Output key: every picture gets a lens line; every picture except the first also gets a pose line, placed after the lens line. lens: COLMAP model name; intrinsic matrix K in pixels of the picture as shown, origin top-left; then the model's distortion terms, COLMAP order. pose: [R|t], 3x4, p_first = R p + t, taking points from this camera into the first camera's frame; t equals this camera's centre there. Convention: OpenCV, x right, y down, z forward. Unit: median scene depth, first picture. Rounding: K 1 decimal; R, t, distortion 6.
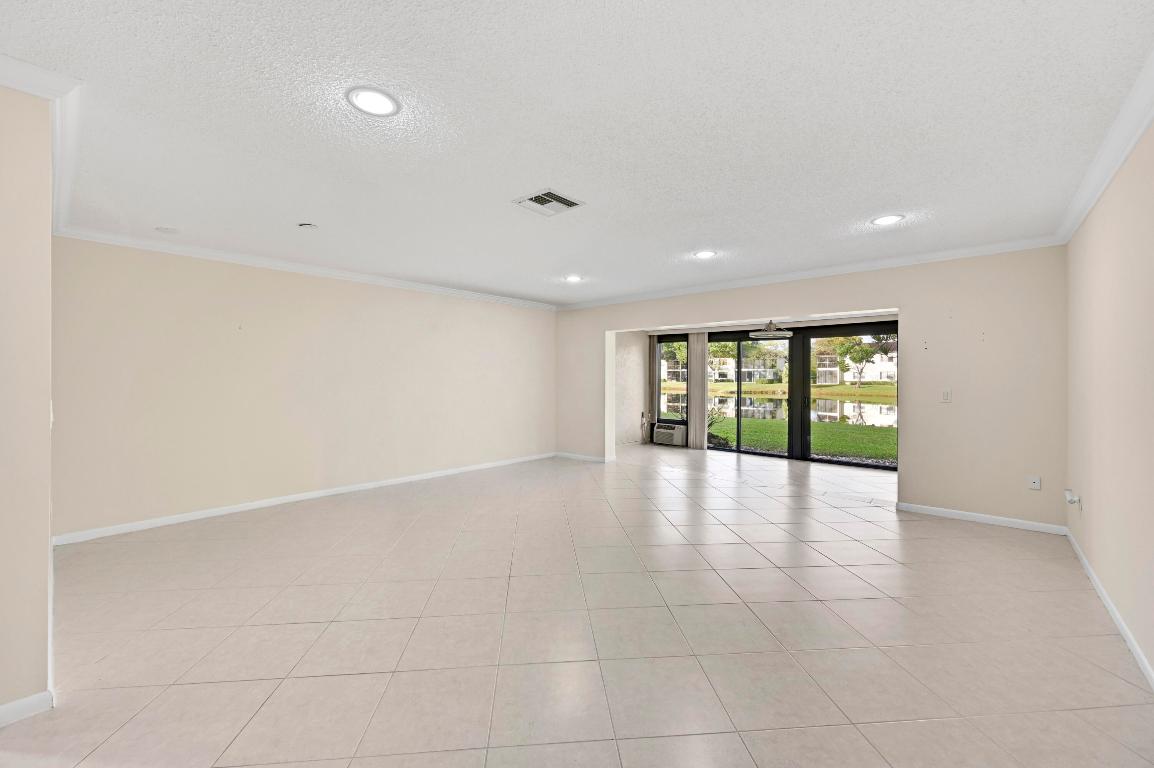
lens RADIAL K [[454.4, 0, 577.4], [0, 454.4, 379.3], [0, 0, 1]] dist [-0.001711, -0.001115]
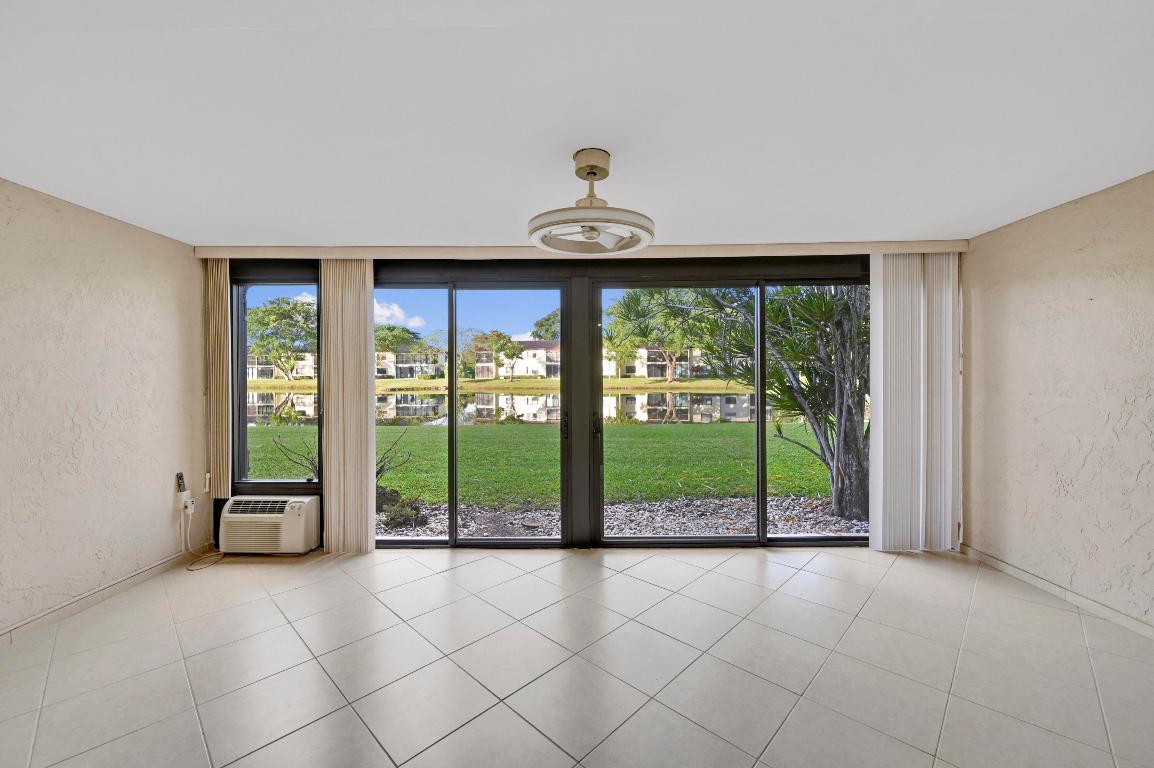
lens RADIAL K [[454.4, 0, 578.8], [0, 454.4, 378.2], [0, 0, 1]] dist [-0.001711, -0.001115]
pose [[0.751214, -0.016088, 0.659863, 0.143138], [0.011389, 0.999870, 0.011411, -0.001882], [-0.659961, -0.001057, 0.751300, 0.526444]]
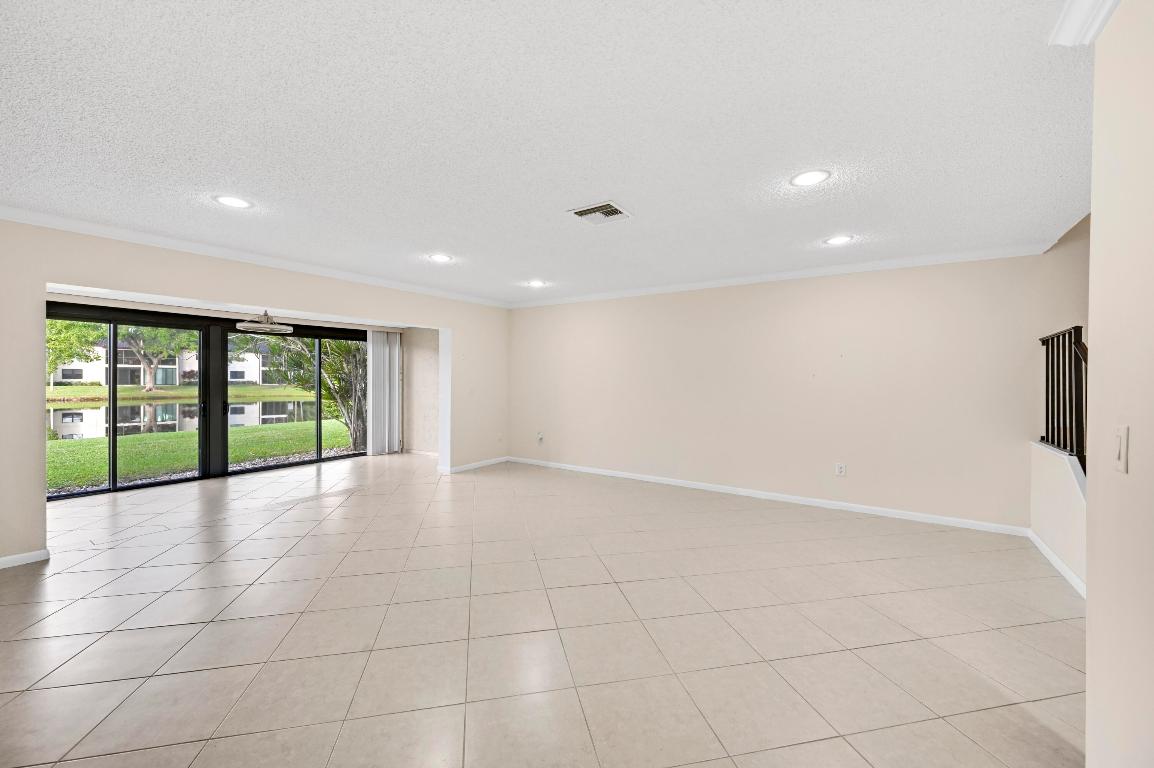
lens RADIAL K [[454.4, 0, 574.7], [0, 454.4, 377.8], [0, 0, 1]] dist [-0.001711, -0.001115]
pose [[-0.123109, -0.001305, 0.992392, -0.336910], [0.000618, 0.999999, 0.001391, -0.004452], [-0.992393, 0.000784, -0.123108, 0.363732]]
